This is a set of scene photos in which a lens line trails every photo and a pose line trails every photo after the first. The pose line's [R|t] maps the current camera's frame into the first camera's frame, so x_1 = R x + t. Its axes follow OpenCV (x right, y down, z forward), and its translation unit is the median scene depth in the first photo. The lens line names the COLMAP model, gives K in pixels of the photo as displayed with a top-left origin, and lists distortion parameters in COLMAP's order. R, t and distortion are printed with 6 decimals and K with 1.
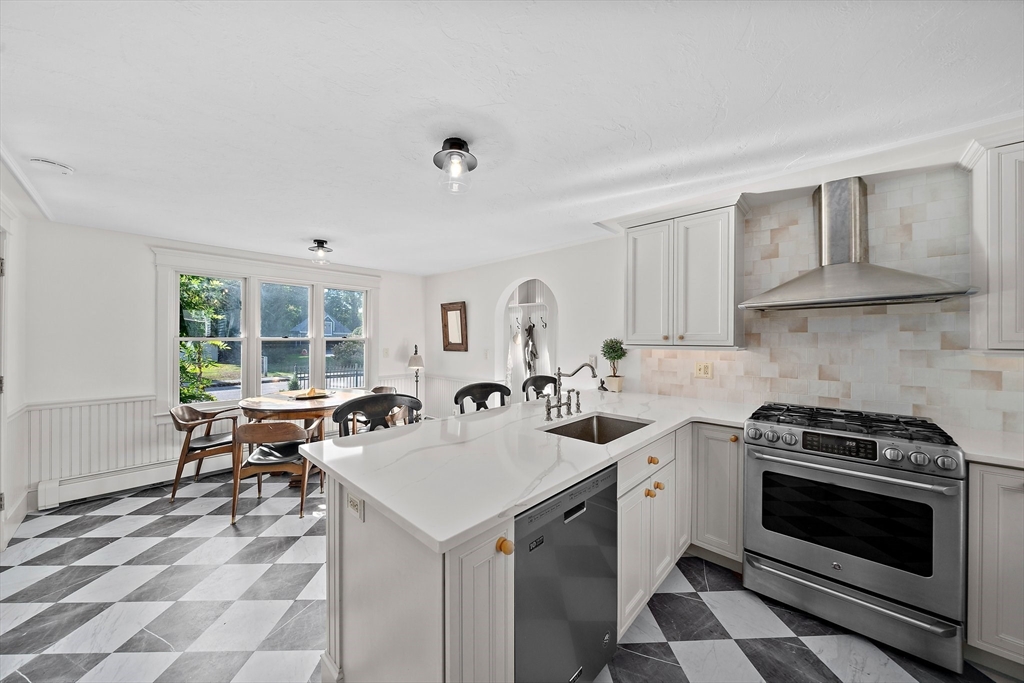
lens RADIAL K [[351.4, 0, 517.3], [0, 351.4, 339.0], [0, 0, 1]] dist [-0.010868, 0.000495]
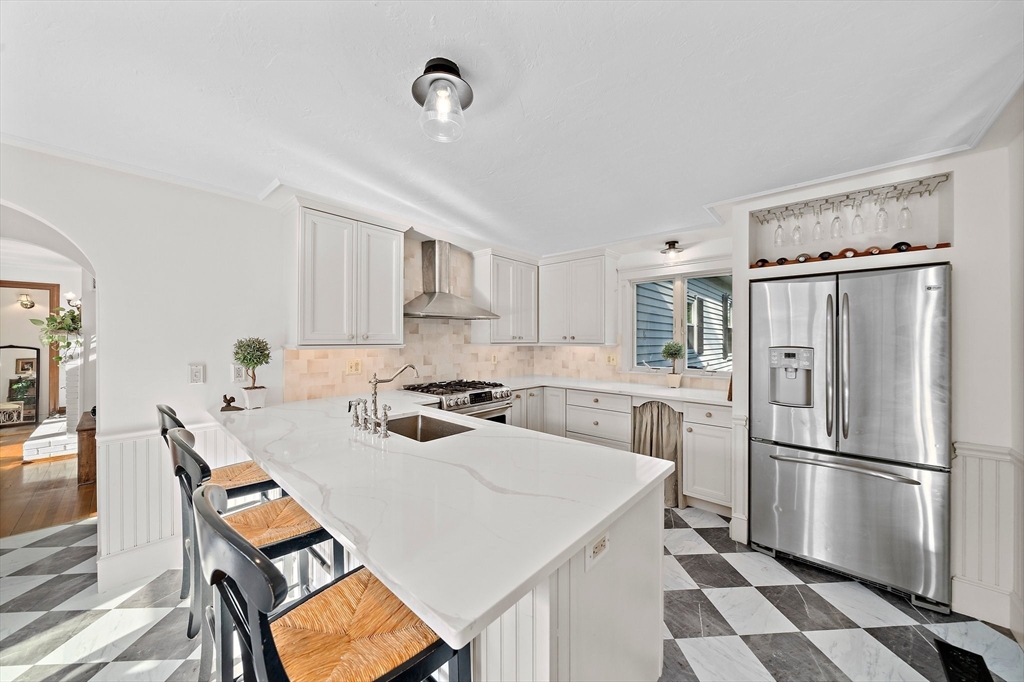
lens RADIAL K [[351.4, 0, 512.4], [0, 351.4, 338.7], [0, 0, 1]] dist [-0.010868, 0.000495]
pose [[-0.013723, 0.000058, 0.999906, -0.459302], [-0.001920, 0.999998, -0.000084, 0.000051], [-0.999904, -0.001921, -0.013723, 0.440980]]
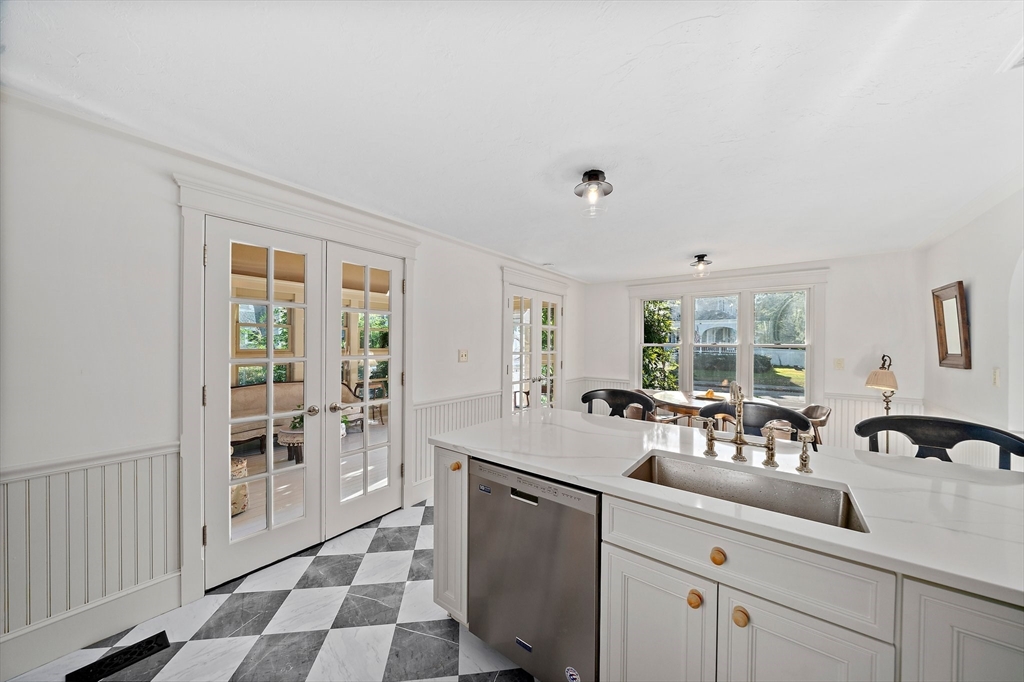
lens RADIAL K [[351.4, 0, 512.7], [0, 351.4, 346.4], [0, 0, 1]] dist [-0.010868, 0.000495]
pose [[0.104647, 0.008892, -0.994470, 0.475885], [-0.006933, 0.999942, 0.008211, -0.001209], [0.994485, 0.006036, 0.104702, 0.312044]]
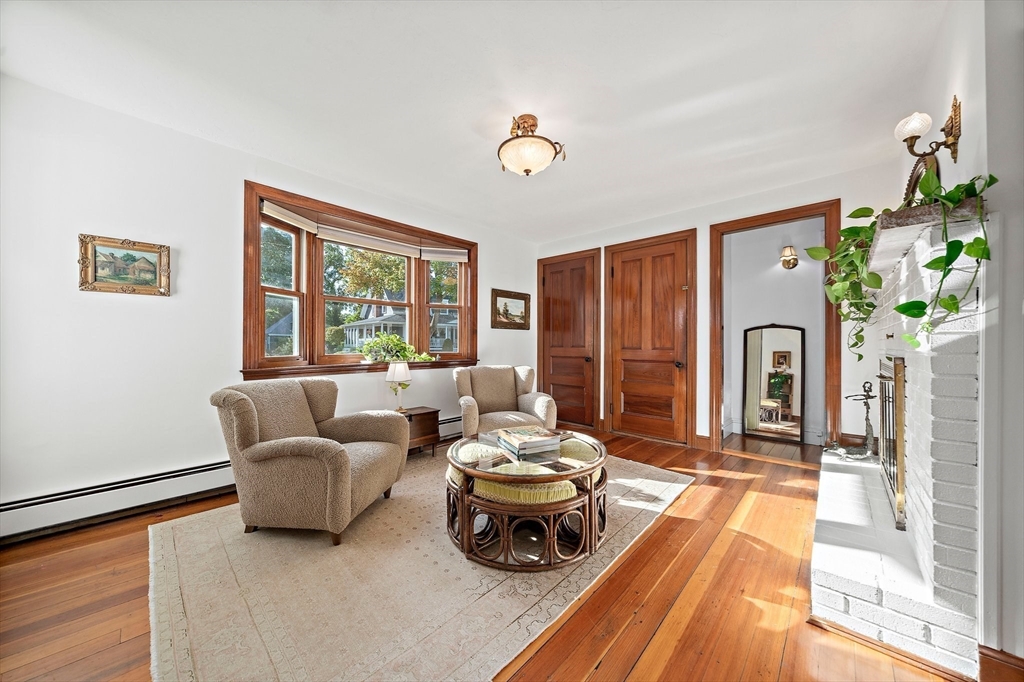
lens RADIAL K [[351.4, 0, 520.3], [0, 351.4, 344.9], [0, 0, 1]] dist [-0.010868, 0.000495]
pose [[0.999997, -0.001993, 0.001188, 0.437325], [0.001991, 0.999997, 0.001262, 0.111708], [-0.001190, -0.001260, 0.999998, 1.741593]]
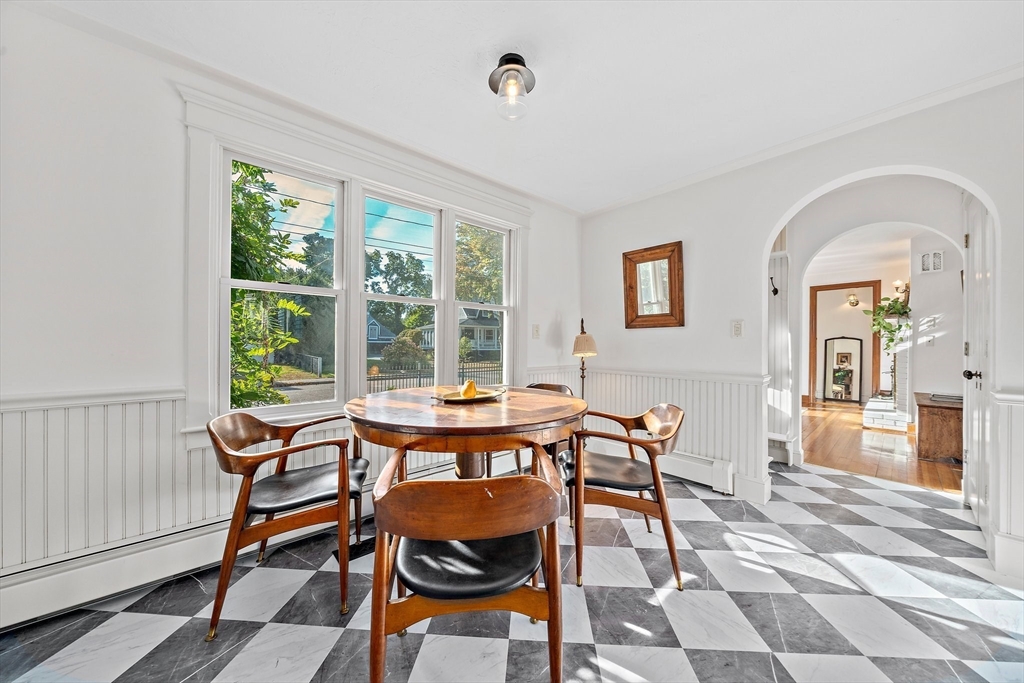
lens RADIAL K [[351.4, 0, 517.4], [0, 351.4, 346.3], [0, 0, 1]] dist [-0.010868, 0.000495]
pose [[0.995252, 0.002428, -0.097301, -0.525591], [-0.002055, 0.999990, 0.003928, 0.096949], [0.097310, -0.003710, 0.995247, 0.556928]]
